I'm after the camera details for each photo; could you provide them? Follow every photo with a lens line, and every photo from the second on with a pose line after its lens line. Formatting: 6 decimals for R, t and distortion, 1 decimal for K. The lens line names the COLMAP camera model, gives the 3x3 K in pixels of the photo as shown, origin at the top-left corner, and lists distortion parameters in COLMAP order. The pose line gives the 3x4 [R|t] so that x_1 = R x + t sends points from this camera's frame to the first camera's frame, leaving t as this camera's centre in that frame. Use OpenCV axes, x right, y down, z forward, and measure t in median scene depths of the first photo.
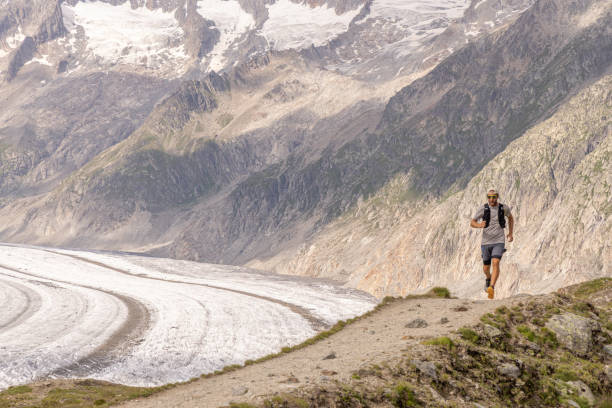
lens RADIAL K [[1562.3, 0, 315.3], [0, 1562.3, 178.7], [0, 0, 1]] dist [0.057059, 0.000000]
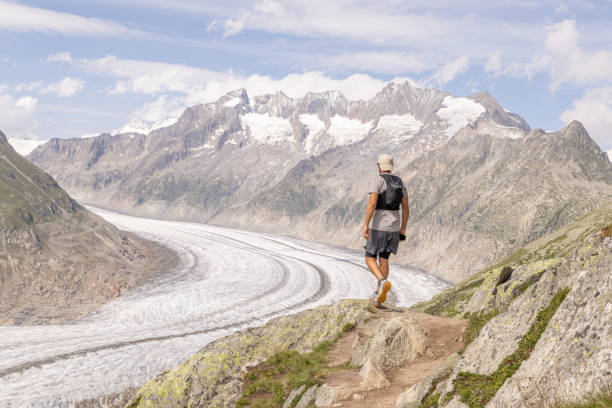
lens RADIAL K [[898.4, 0, 313.5], [0, 898.4, 205.4], [0, 0, 1]] dist [0.014310, 0.000000]
pose [[0.999744, 0.021508, -0.006971, -0.048364], [-0.021105, 0.998348, 0.053448, -0.059737], [0.008109, -0.053287, 0.998546, -0.334957]]
